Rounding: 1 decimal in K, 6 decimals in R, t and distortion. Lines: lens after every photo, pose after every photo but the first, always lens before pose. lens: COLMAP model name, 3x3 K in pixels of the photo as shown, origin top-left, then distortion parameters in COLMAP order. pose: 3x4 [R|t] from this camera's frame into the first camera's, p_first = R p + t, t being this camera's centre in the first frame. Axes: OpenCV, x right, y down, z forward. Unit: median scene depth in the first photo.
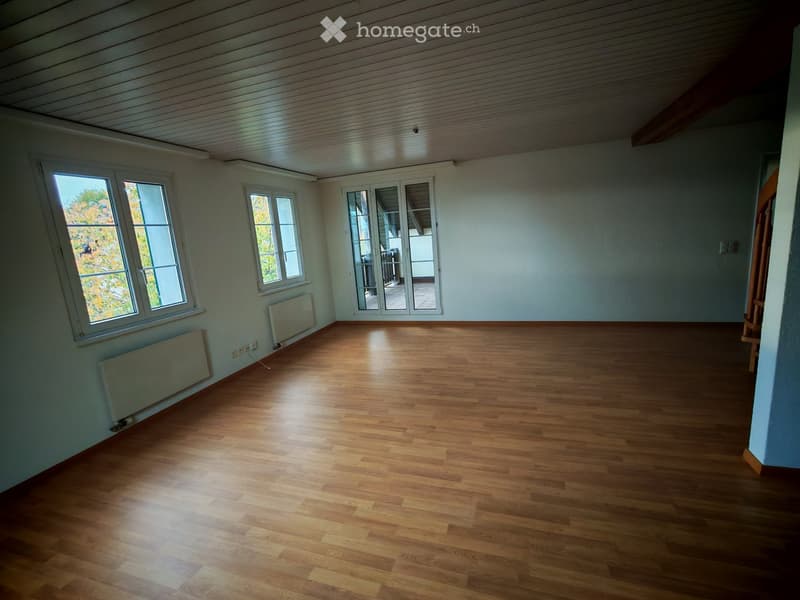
lens RADIAL K [[367.5, 0, 396.3], [0, 367.5, 300.3], [0, 0, 1]] dist [0.002133, 0.000346]
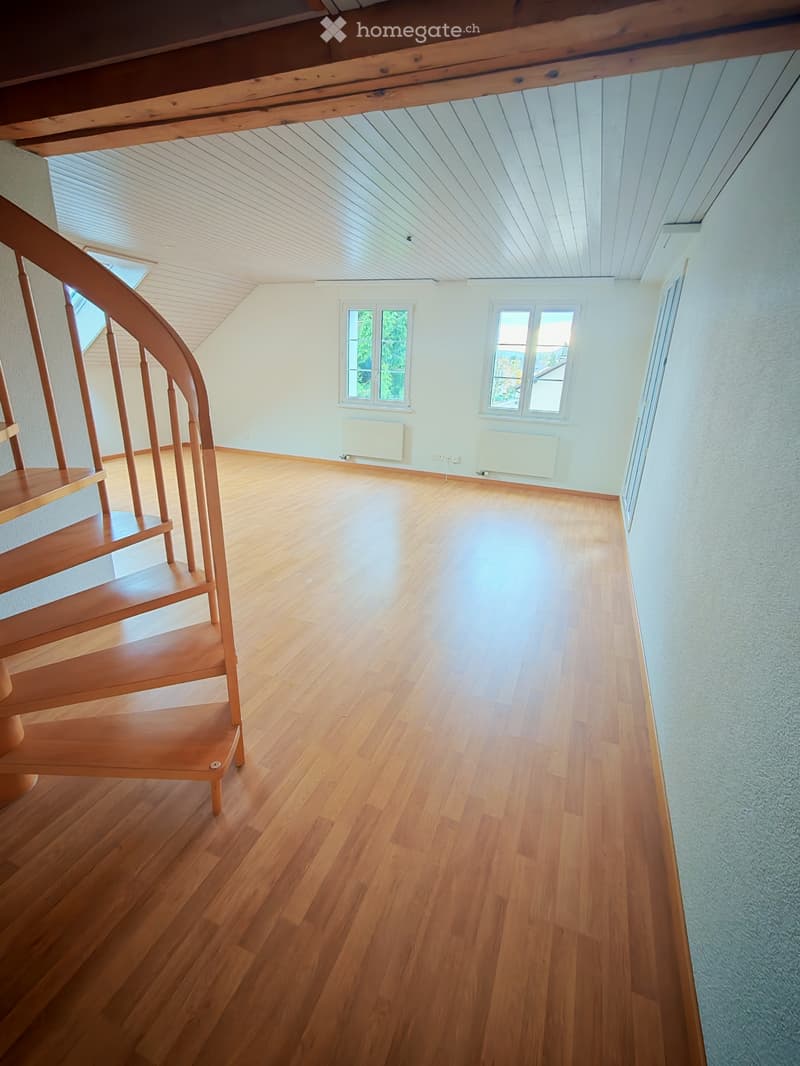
lens RADIAL K [[489.7, 0, 397.6], [0, 489.7, 534.0], [0, 0, 1]] dist [0.002133, 0.000346]
pose [[-0.035648, 0.412395, -0.910308, 0.998139], [-0.213567, 0.886700, 0.410063, -0.232378], [0.976278, 0.209029, 0.056464, 0.762494]]
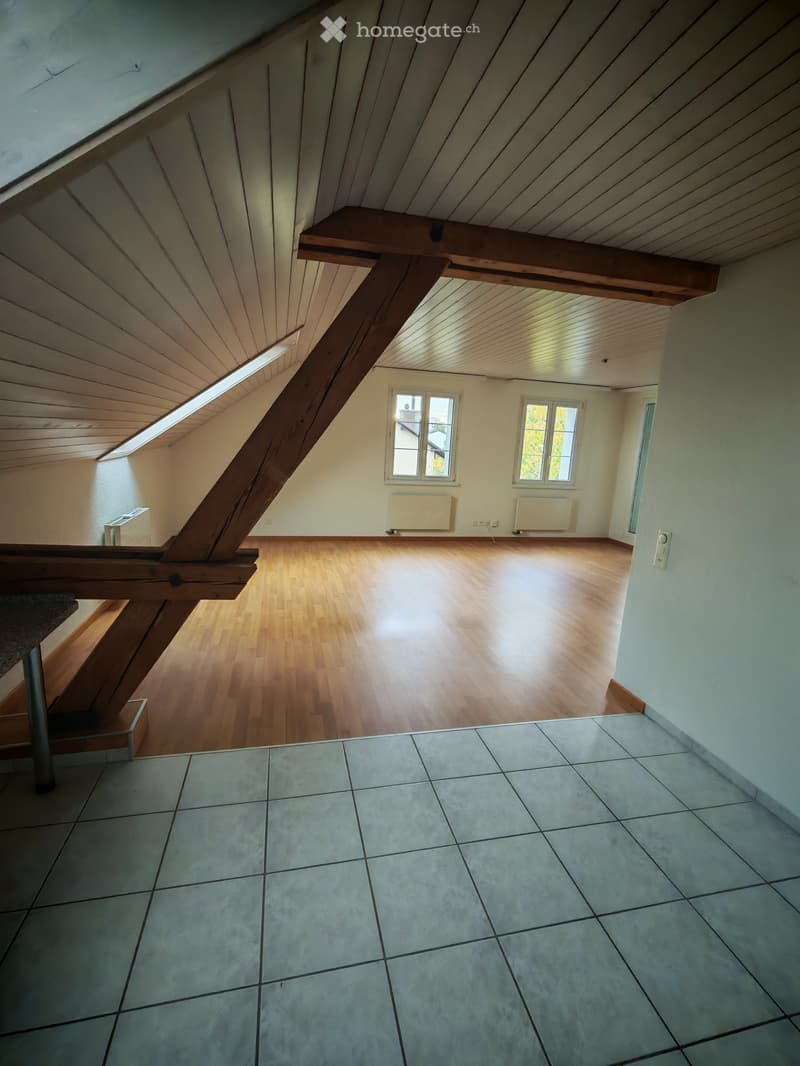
lens RADIAL K [[454.9, 0, 398.7], [0, 454.9, 540.0], [0, 0, 1]] dist [-0.016155, -0.000068]
pose [[0.531813, 0.293946, -0.794211, 0.677378], [-0.245479, 0.951071, 0.187626, -0.035103], [0.810503, 0.095180, 0.577950, -0.167925]]
